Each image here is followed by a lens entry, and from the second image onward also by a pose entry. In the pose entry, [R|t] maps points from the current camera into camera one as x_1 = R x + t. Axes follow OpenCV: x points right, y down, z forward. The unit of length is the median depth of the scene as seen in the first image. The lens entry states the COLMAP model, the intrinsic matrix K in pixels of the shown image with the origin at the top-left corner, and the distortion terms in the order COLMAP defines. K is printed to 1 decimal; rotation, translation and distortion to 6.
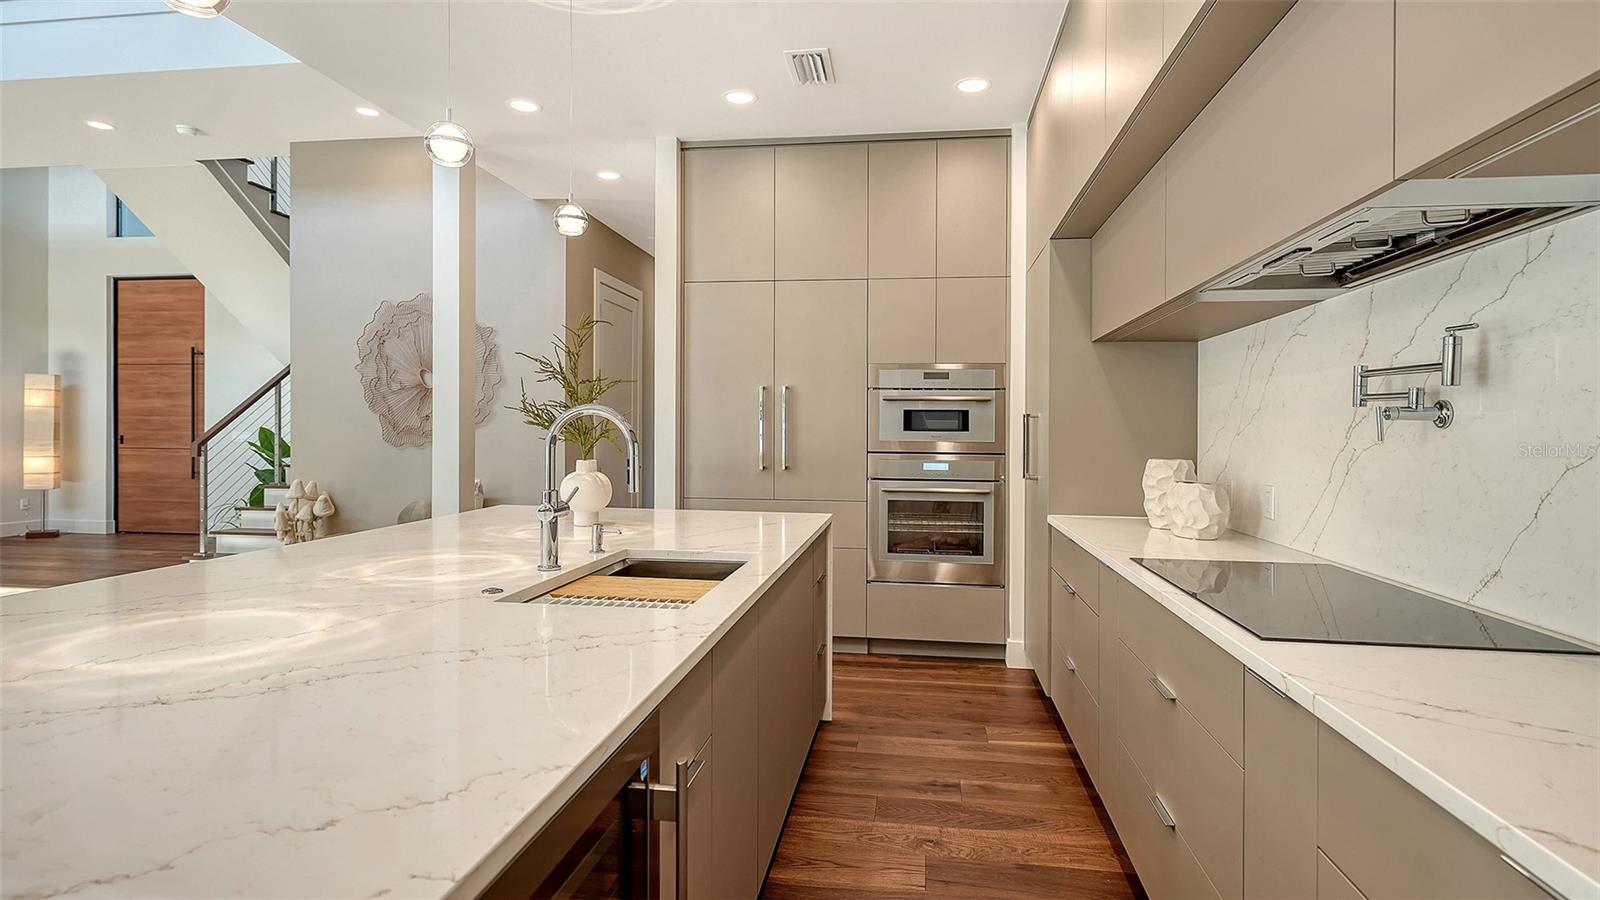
lens RADIAL K [[858.5, 0, 800.0], [0, 858.5, 450.0], [0, 0, 1]] dist [-0.002758, -0.000777]
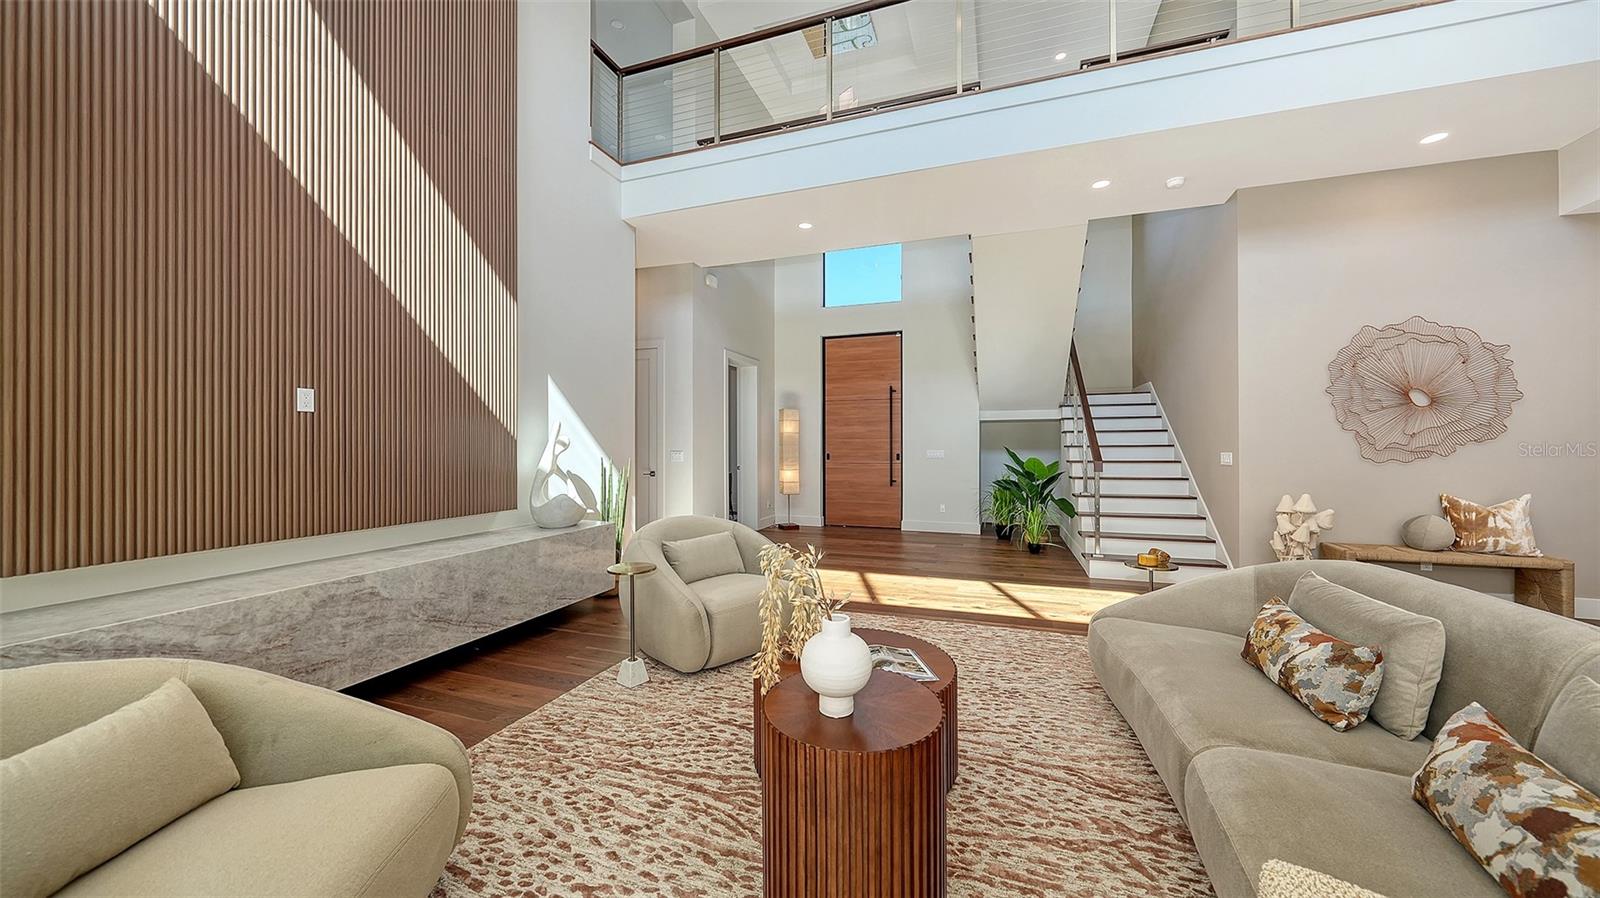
lens RADIAL K [[554.0, 0, 803.7], [0, 554.0, 447.9], [0, 0, 1]] dist [-0.002045, -0.000173]
pose [[0.984777, -0.009387, -0.173570, -0.684848], [0.005603, 0.999736, -0.022278, -0.006680], [0.173733, 0.020966, 0.984570, 0.137241]]
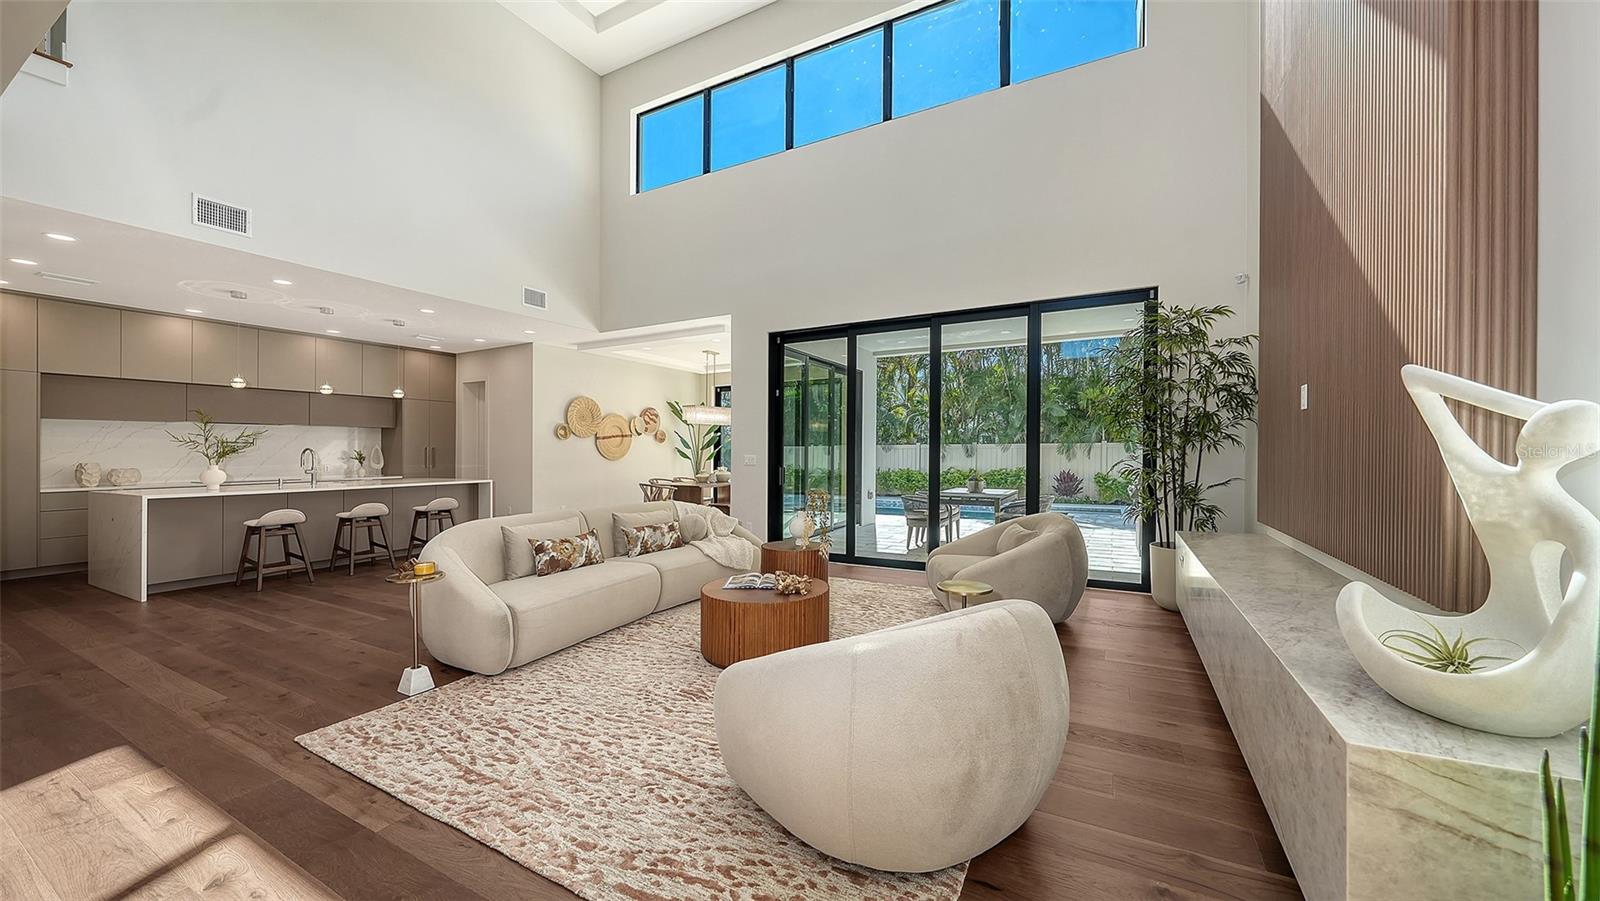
lens RADIAL K [[566.0, 0, 808.9], [0, 566.0, 446.3], [0, 0, 1]] dist [-0.004840, -0.000299]
pose [[-0.948384, 0.000081, 0.317124, -0.842586], [0.004935, 0.999883, 0.014503, -0.019015], [-0.317086, 0.015319, -0.948273, 0.687567]]
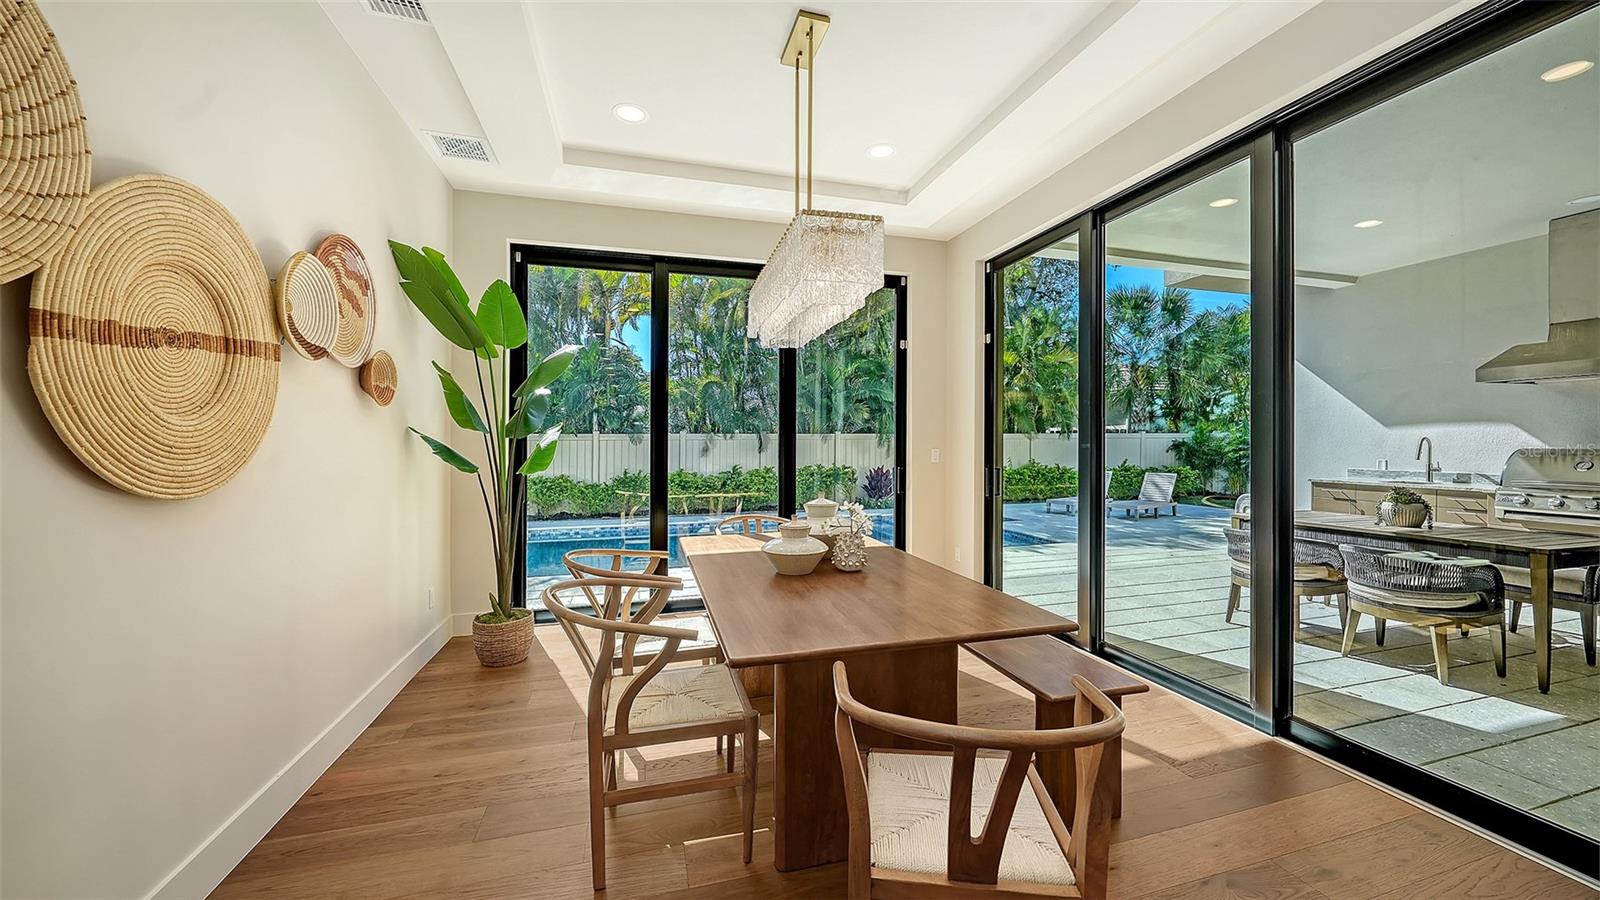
lens RADIAL K [[576.4, 0, 802.3], [0, 576.4, 442.0], [0, 0, 1]] dist [0.000923, -0.000121]
pose [[-0.904304, -0.004450, -0.426866, -0.263247], [-0.013409, 0.999748, 0.017984, -0.001322], [0.426679, 0.021987, -0.904136, 0.030820]]
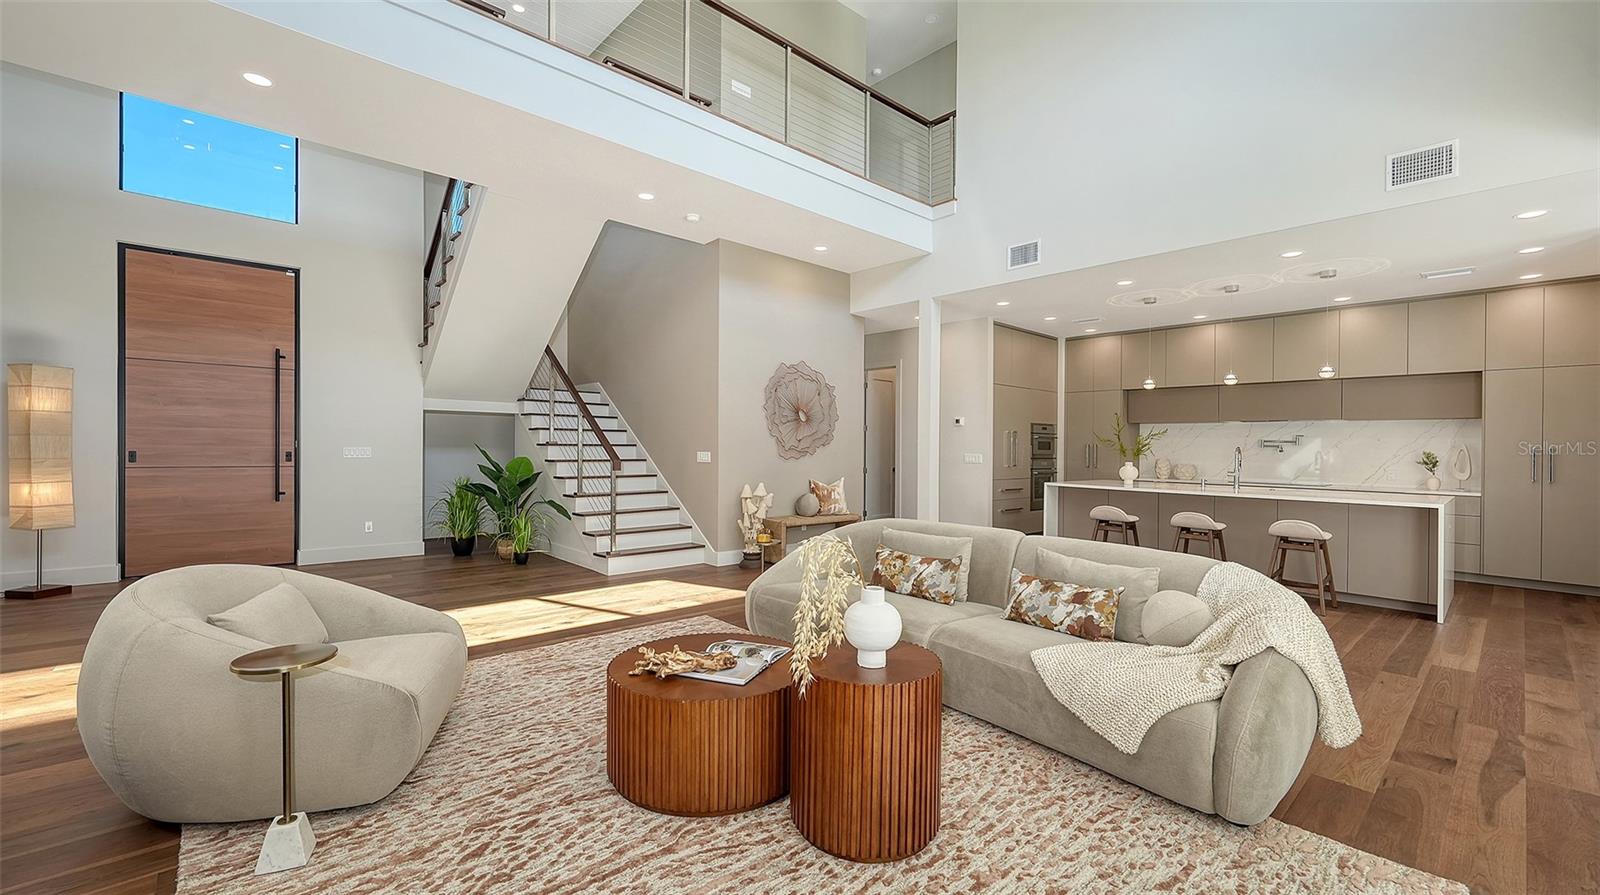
lens RADIAL K [[652.5, 0, 800.0], [0, 652.5, 447.5], [0, 0, 1]] dist [0.002133, -0.000087]
pose [[0.622179, 0.000437, 0.782875, -0.886027], [0.010670, 0.999902, -0.009037, -0.008614], [-0.782802, 0.013976, 0.622114, 0.171861]]
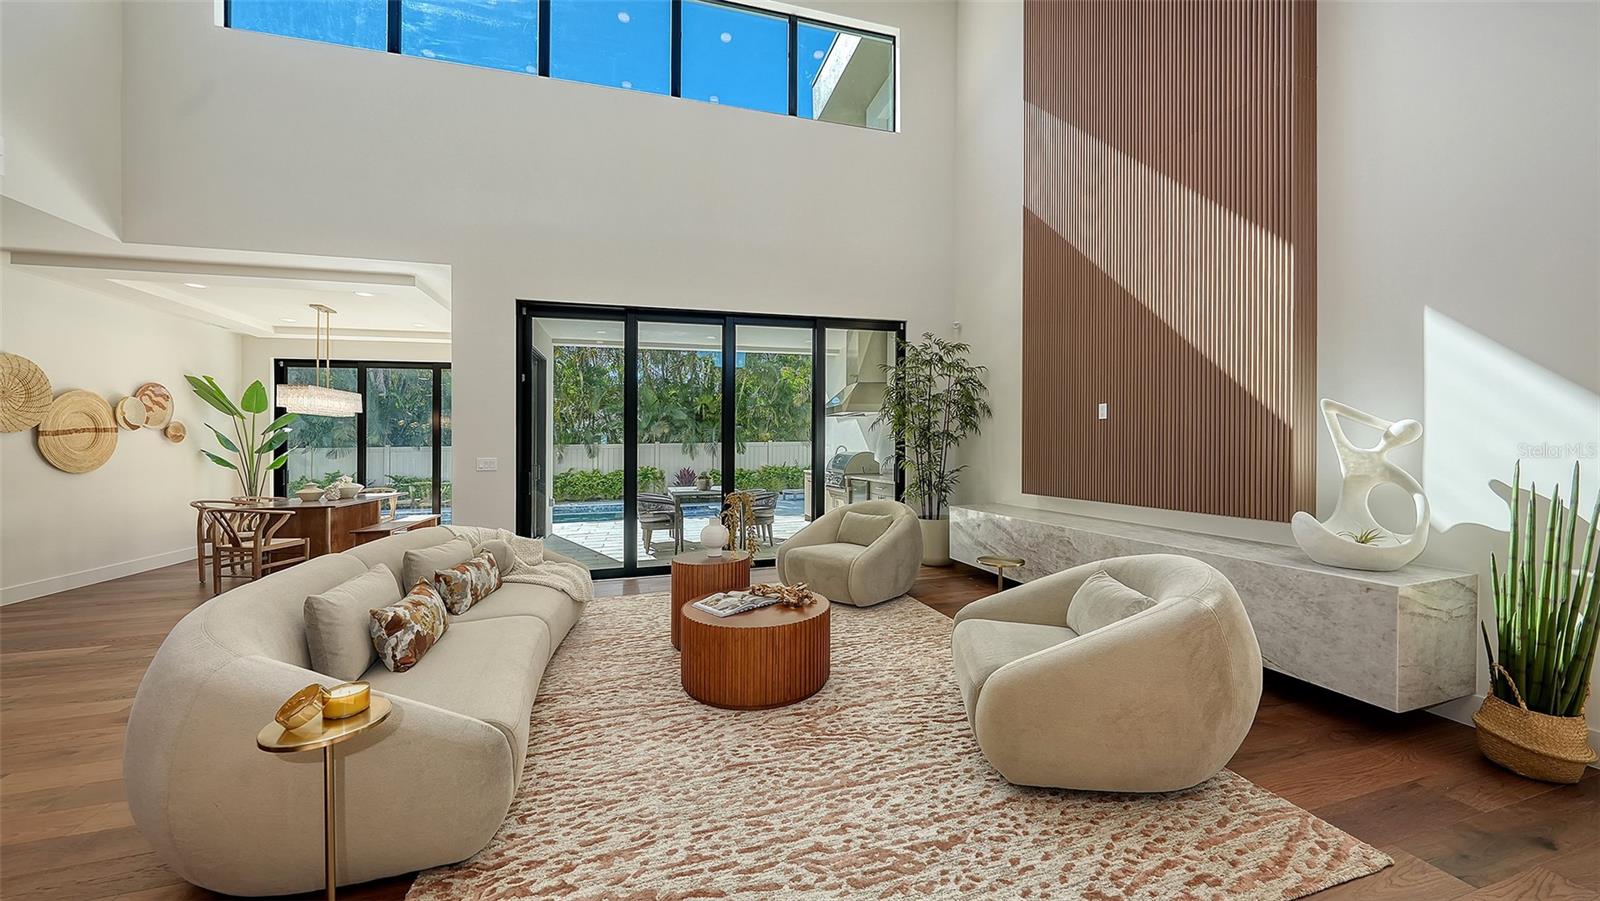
lens RADIAL K [[554.0, 0, 803.7], [0, 554.0, 449.4], [0, 0, 1]] dist [-0.002045, -0.000173]
pose [[-0.901257, 0.008220, -0.433207, -0.598208], [-0.000693, 0.999791, 0.020412, -0.016842], [0.433284, 0.018697, -0.901063, 0.643044]]
